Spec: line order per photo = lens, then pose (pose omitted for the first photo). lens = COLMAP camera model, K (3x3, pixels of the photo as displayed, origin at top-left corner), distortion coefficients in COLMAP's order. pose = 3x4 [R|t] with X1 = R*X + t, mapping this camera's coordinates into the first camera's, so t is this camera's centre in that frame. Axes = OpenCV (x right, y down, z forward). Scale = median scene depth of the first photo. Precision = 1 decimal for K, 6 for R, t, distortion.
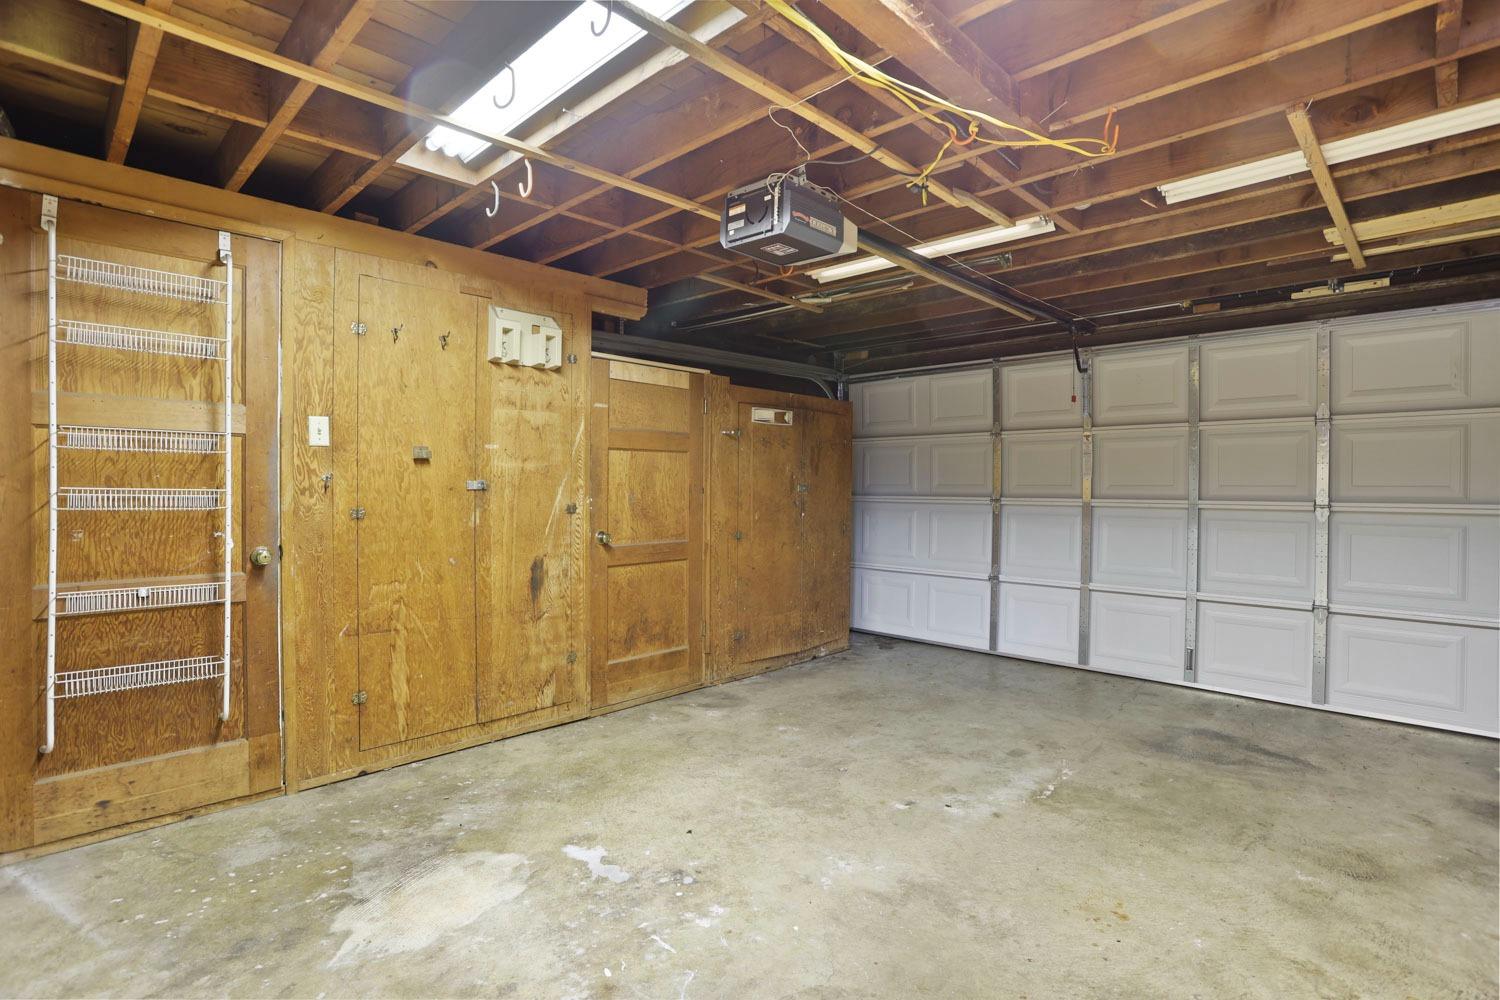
lens RADIAL K [[741.3, 0, 756.6], [0, 741.3, 492.4], [0, 0, 1]] dist [-0.046243, 0.011508]
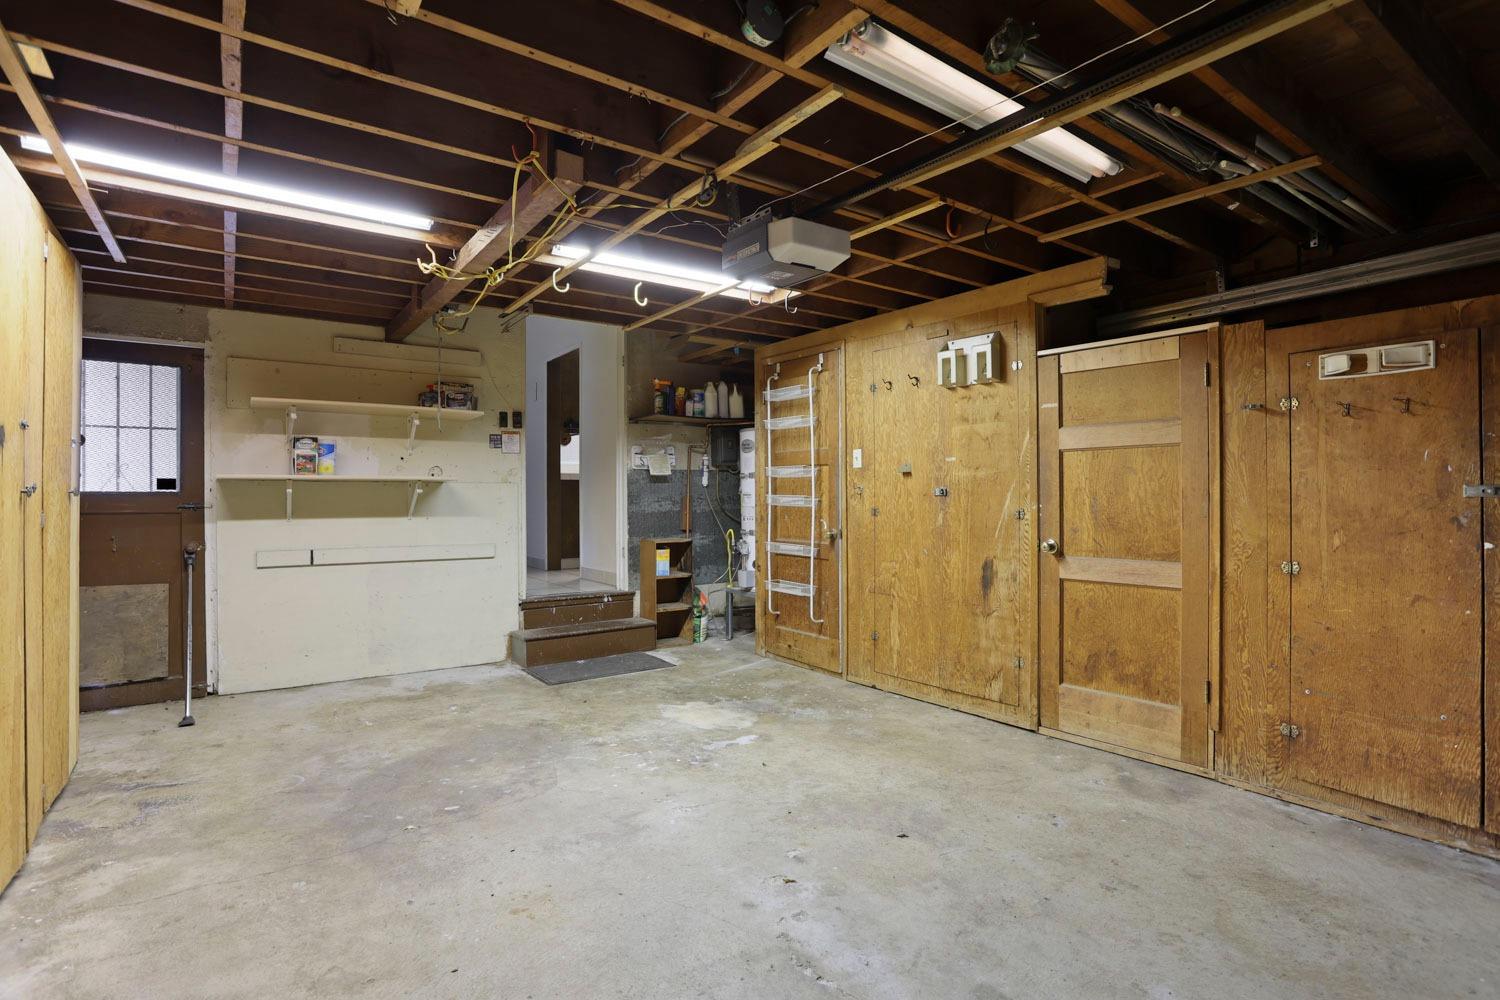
lens RADIAL K [[741.3, 0, 760.5], [0, 741.3, 495.1], [0, 0, 1]] dist [-0.046243, 0.011508]
pose [[-0.166573, -0.006467, -0.986008, 0.931339], [-0.006577, 0.999964, -0.005447, 0.004487], [0.986007, 0.005577, -0.166610, 0.961179]]
